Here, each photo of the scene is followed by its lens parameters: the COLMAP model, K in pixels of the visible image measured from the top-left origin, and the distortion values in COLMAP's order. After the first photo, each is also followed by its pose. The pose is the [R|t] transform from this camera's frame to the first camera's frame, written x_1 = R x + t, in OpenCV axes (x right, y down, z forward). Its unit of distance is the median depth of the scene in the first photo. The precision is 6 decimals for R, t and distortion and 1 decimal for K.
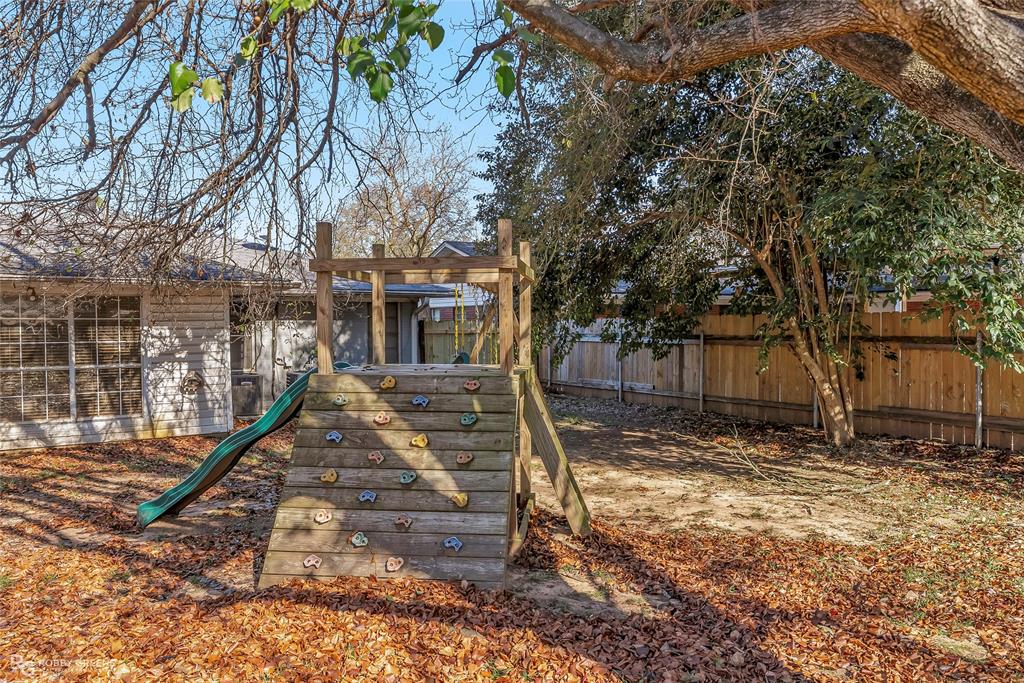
lens RADIAL K [[732.1, 0, 513.3], [0, 732.1, 339.0], [0, 0, 1]] dist [0.000335, 0.002747]
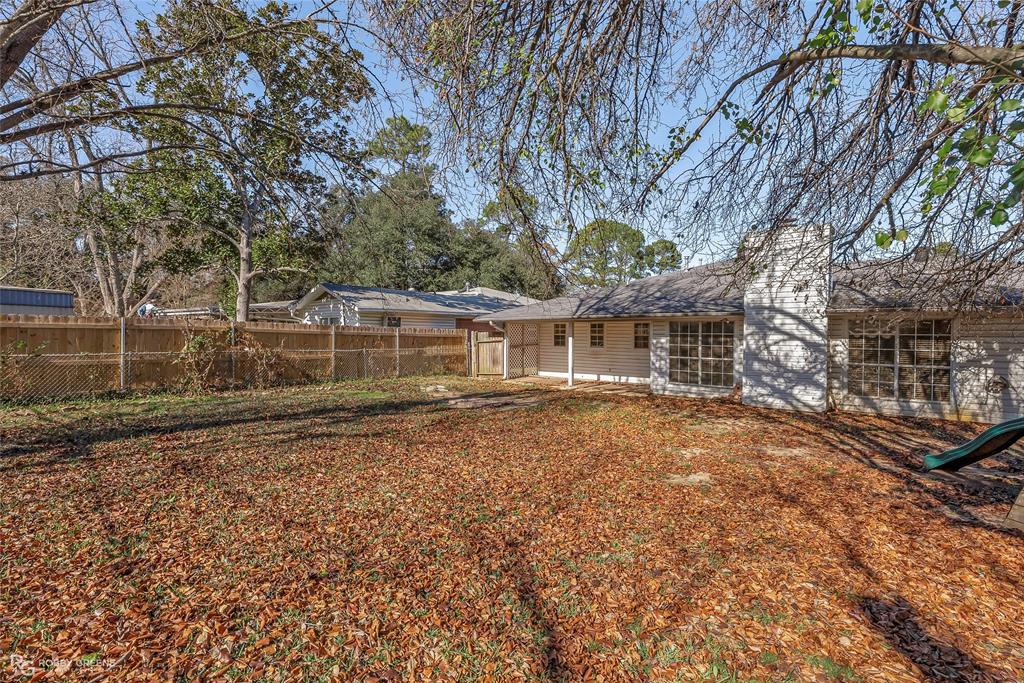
lens RADIAL K [[466.4, 0, 513.2], [0, 466.4, 344.5], [0, 0, 1]] dist [-0.001071, -0.000176]
pose [[0.305038, 0.029466, -0.951884, 0.094521], [-0.031250, 0.999293, 0.020920, -0.001727], [0.951827, 0.023365, 0.305743, -0.085211]]
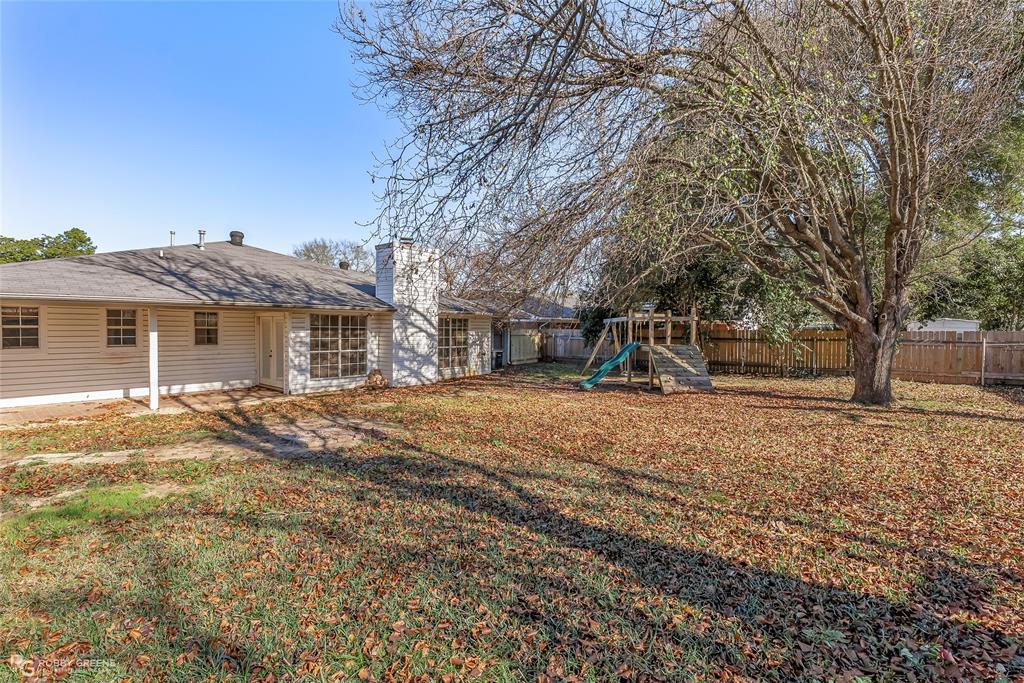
lens RADIAL K [[466.4, 0, 512.0], [0, 466.4, 338.1], [0, 0, 1]] dist [-0.001071, -0.000176]
pose [[0.951182, 0.007723, 0.308533, -0.897441], [-0.006953, 0.999969, -0.003597, 0.011807], [-0.308551, 0.001276, 0.951207, -0.587366]]
